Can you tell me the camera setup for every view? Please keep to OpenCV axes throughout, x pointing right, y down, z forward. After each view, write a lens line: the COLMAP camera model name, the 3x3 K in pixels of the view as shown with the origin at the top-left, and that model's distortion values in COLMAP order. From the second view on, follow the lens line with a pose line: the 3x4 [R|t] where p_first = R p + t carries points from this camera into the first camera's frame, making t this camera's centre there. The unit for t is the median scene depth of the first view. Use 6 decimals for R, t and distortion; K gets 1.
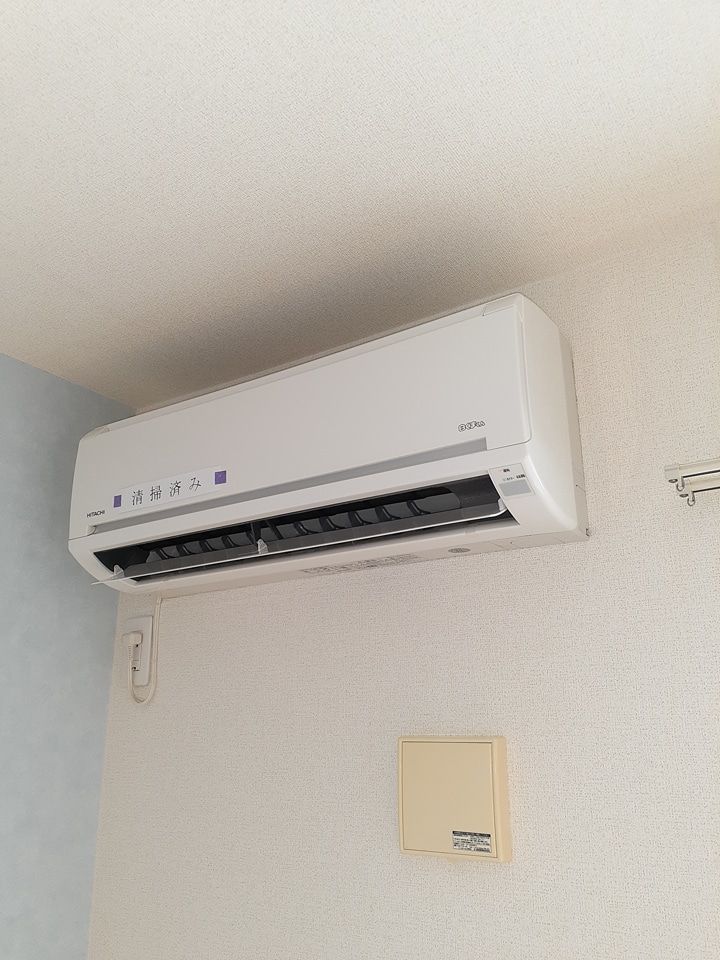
lens RADIAL K [[767.4, 0, 360.0], [0, 767.4, 480.0], [0, 0, 1]] dist [0.006781, 0.004245]
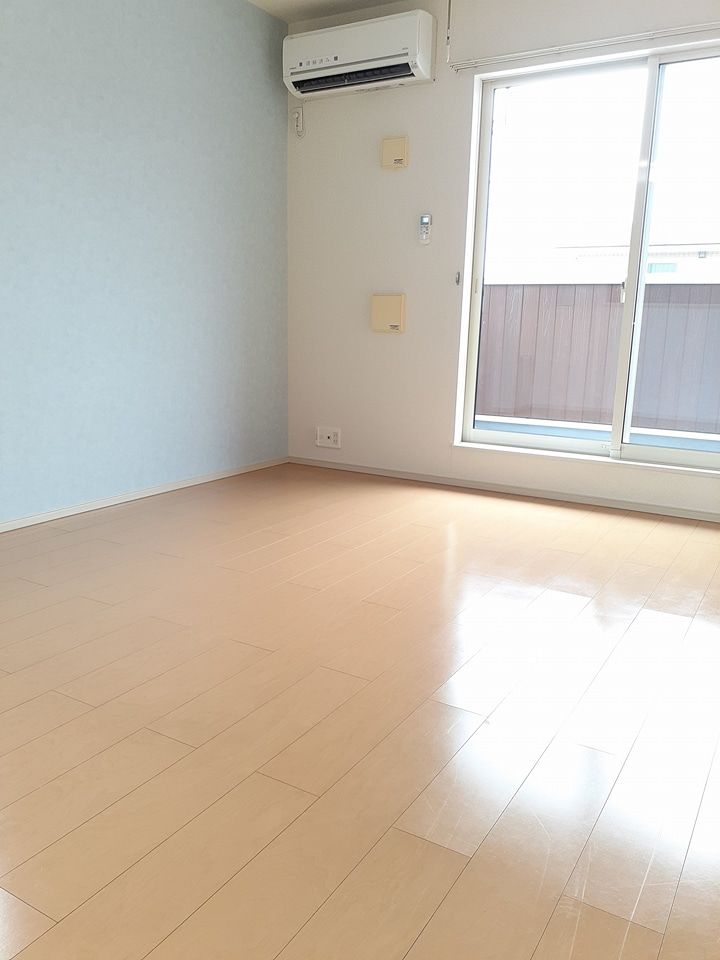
lens RADIAL K [[767.4, 0, 360.0], [0, 767.4, 480.0], [0, 0, 1]] dist [0.006781, 0.004245]
pose [[0.998533, 0.023813, 0.048622, -0.187160], [-0.044891, 0.866200, 0.497677, -0.085631], [-0.030266, -0.499129, 0.865999, -2.886548]]
